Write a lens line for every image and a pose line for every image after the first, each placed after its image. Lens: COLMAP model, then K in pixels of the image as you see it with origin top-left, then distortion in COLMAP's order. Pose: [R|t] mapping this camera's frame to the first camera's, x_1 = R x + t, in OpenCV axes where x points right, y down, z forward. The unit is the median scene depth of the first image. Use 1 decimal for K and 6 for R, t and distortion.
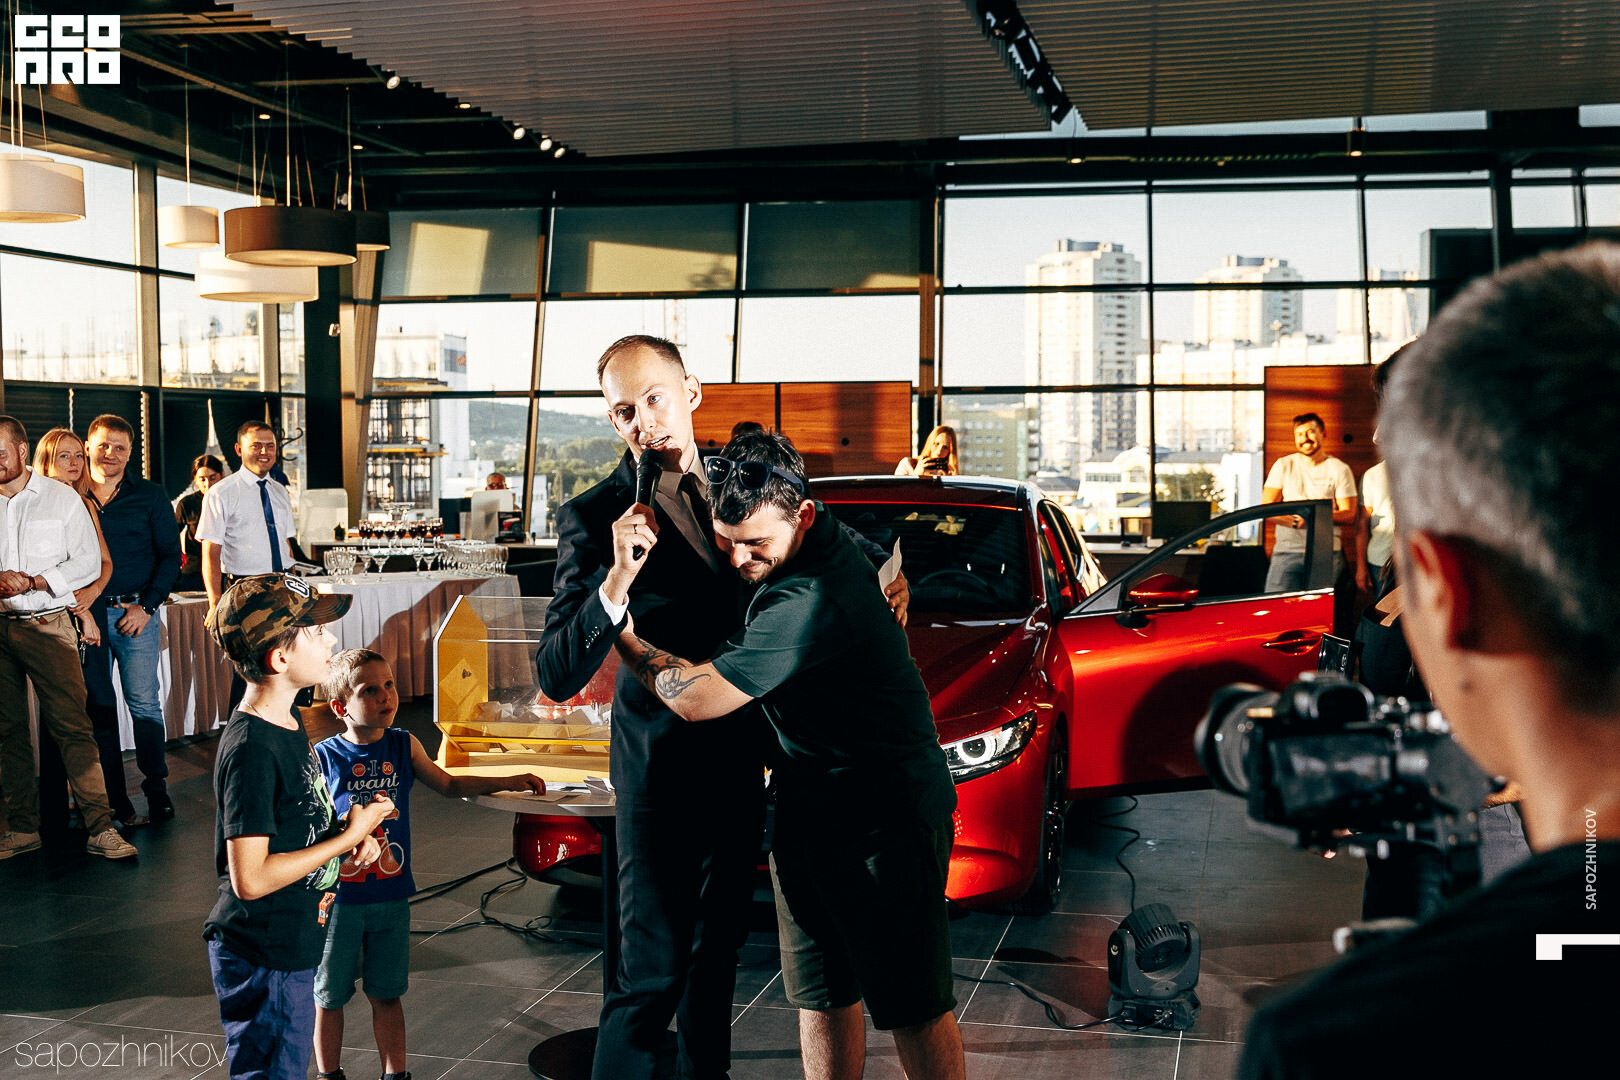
lens RADIAL K [[1776.6, 0, 802.3], [0, 1776.6, 532.2], [0, 0, 1]] dist [-0.018040, -0.014312]
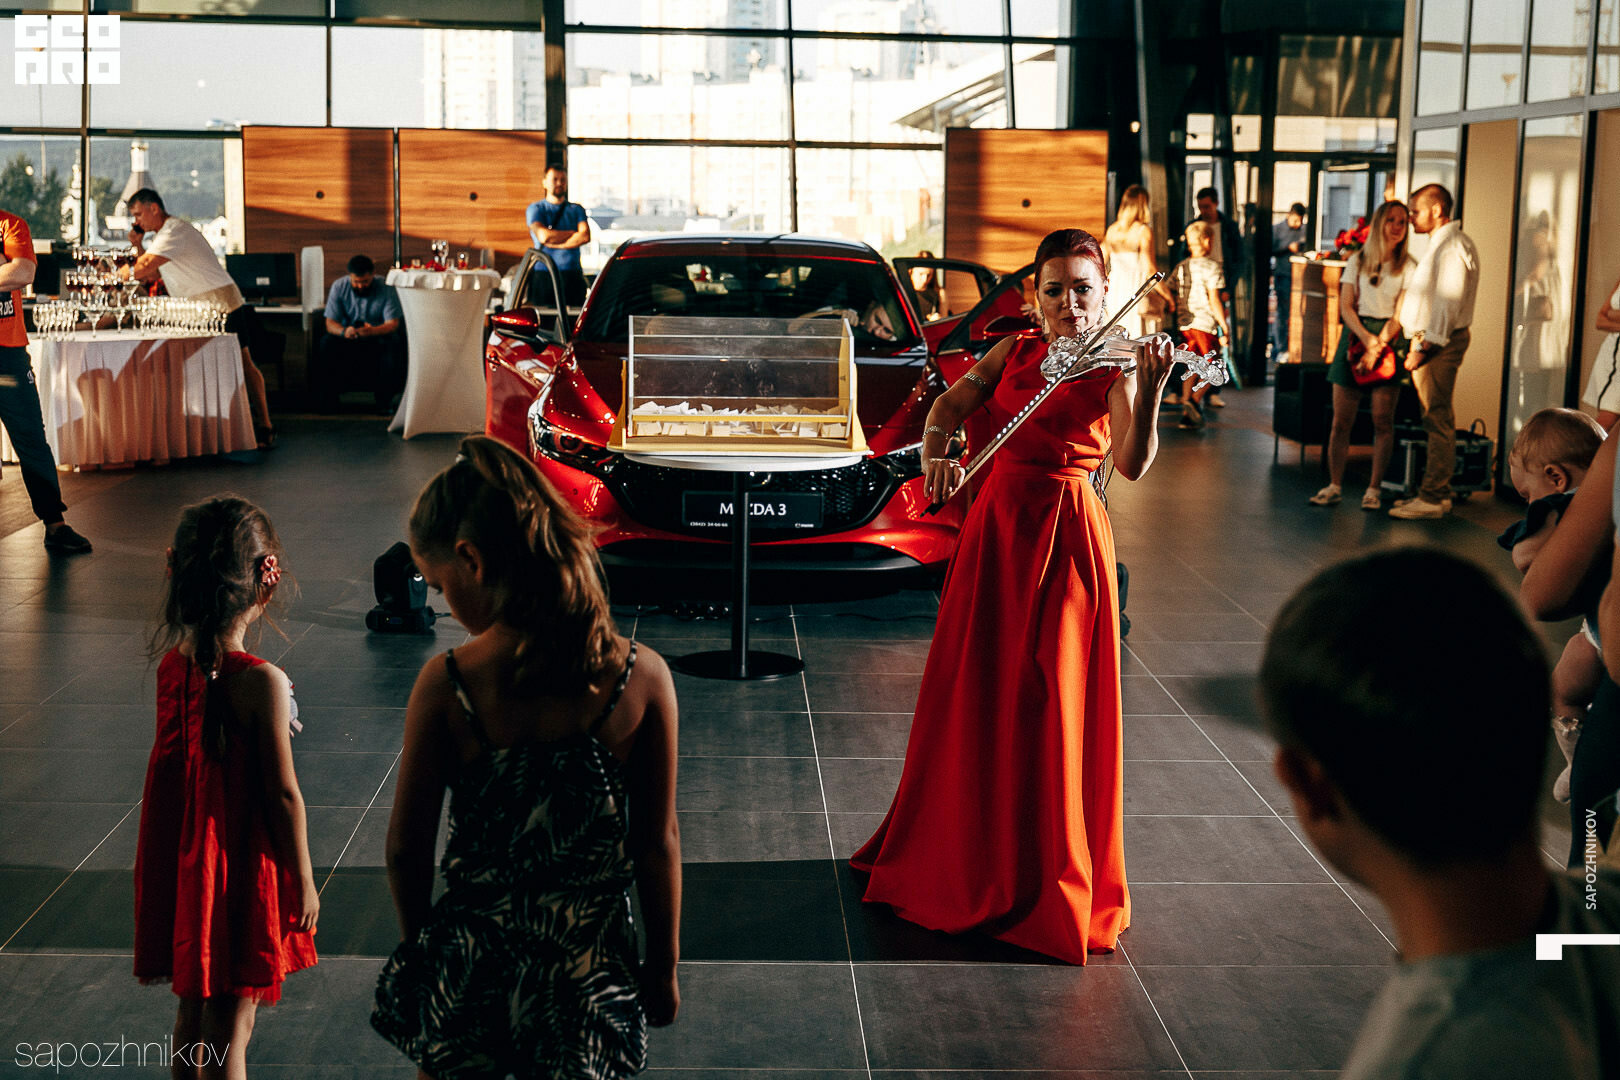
lens RADIAL K [[2312.9, 0, 810.0], [0, 2312.9, 540.0], [0, 0, 1]] dist [0.016232, -0.068211]
pose [[0.957157, -0.022691, 0.288679, -0.144260], [-0.004861, 0.995526, 0.094367, 0.010167], [-0.289528, -0.091728, 0.952764, -0.171062]]
